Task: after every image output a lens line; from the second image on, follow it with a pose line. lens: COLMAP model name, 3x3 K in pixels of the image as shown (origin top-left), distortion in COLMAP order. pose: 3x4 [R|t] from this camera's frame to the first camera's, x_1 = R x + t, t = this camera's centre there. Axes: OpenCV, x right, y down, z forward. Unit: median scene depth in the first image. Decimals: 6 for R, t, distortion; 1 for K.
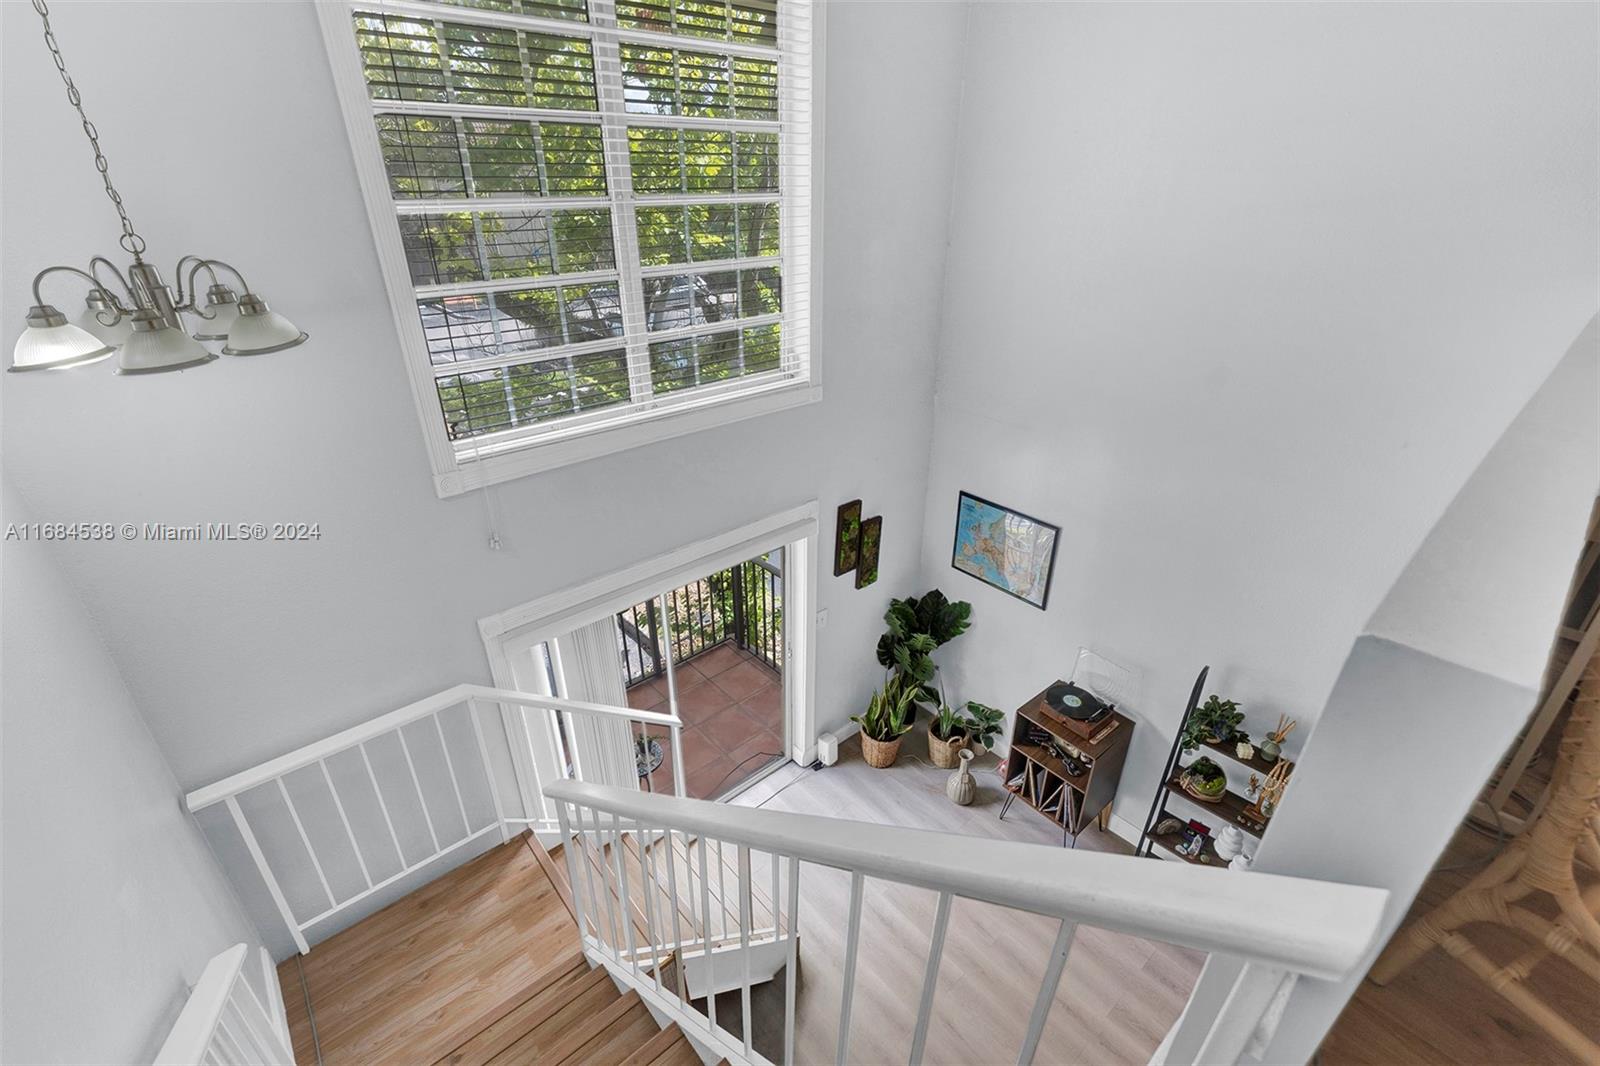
lens RADIAL K [[703.1, 0, 809.5], [0, 703.1, 528.0], [0, 0, 1]] dist [-0.000084, -0.001050]
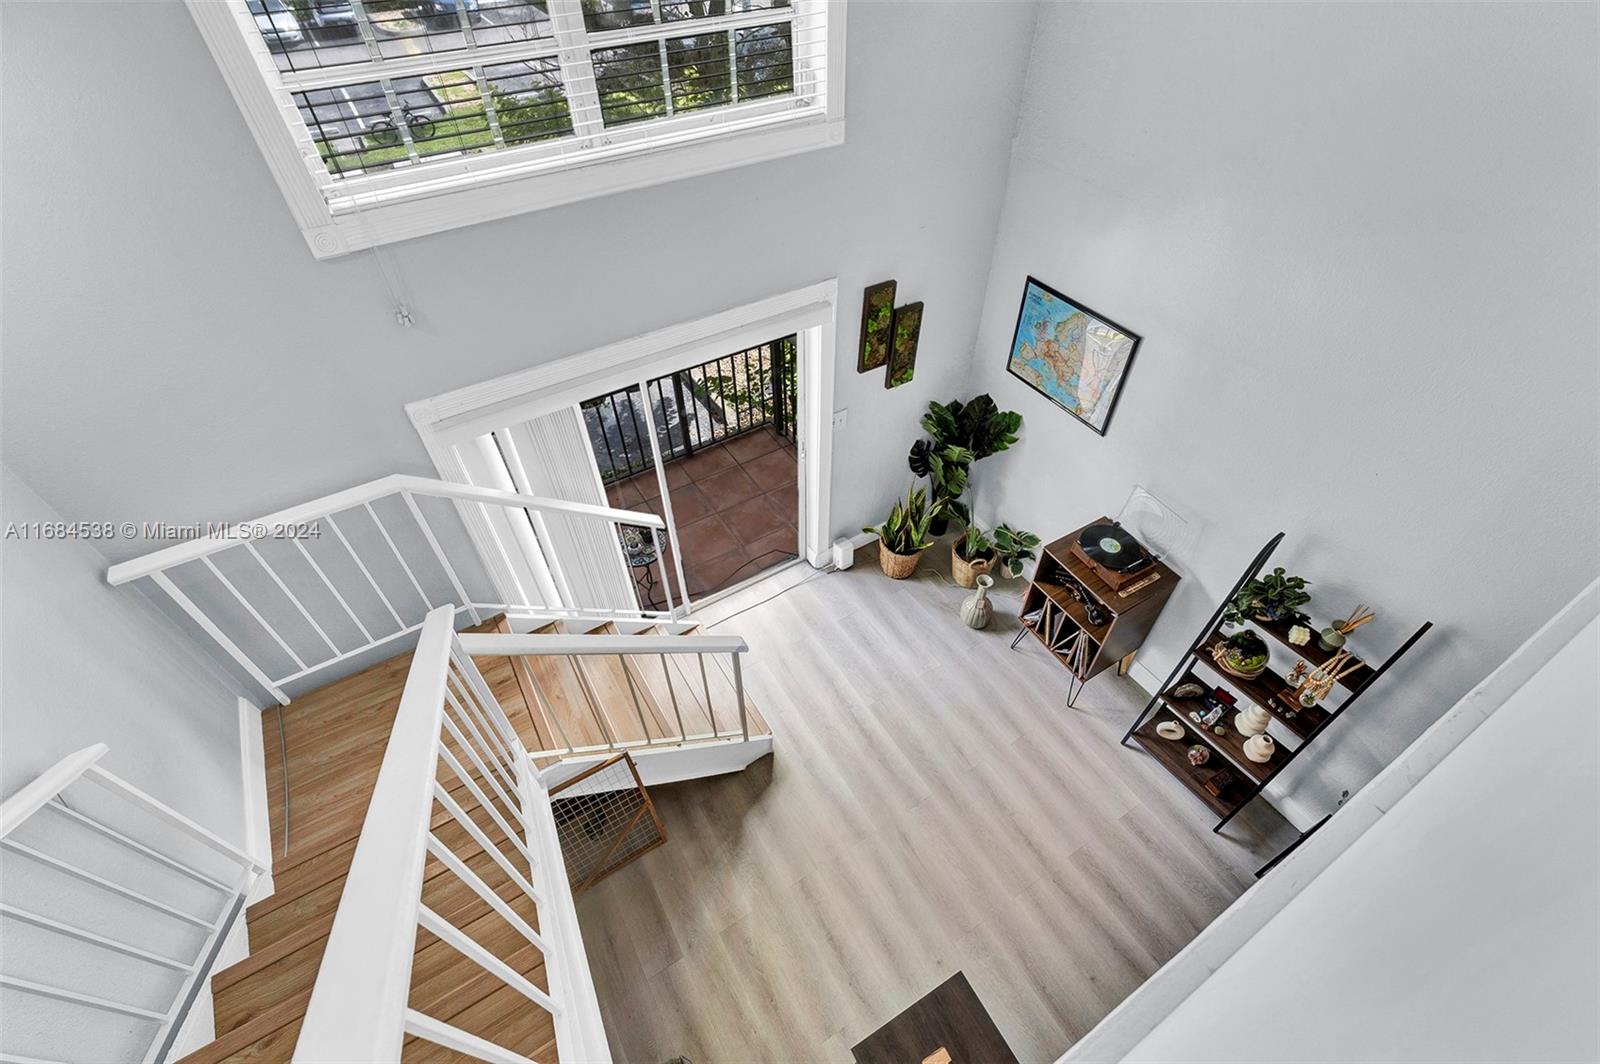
lens RADIAL K [[703.1, 0, 801.8], [0, 703.1, 532.7], [0, 0, 1]] dist [-0.000084, -0.001050]
pose [[0.985057, 0.112896, -0.130066, 0.127392], [-0.063436, 0.939932, 0.335415, -0.038877], [0.160121, -0.322152, 0.933048, 0.159524]]
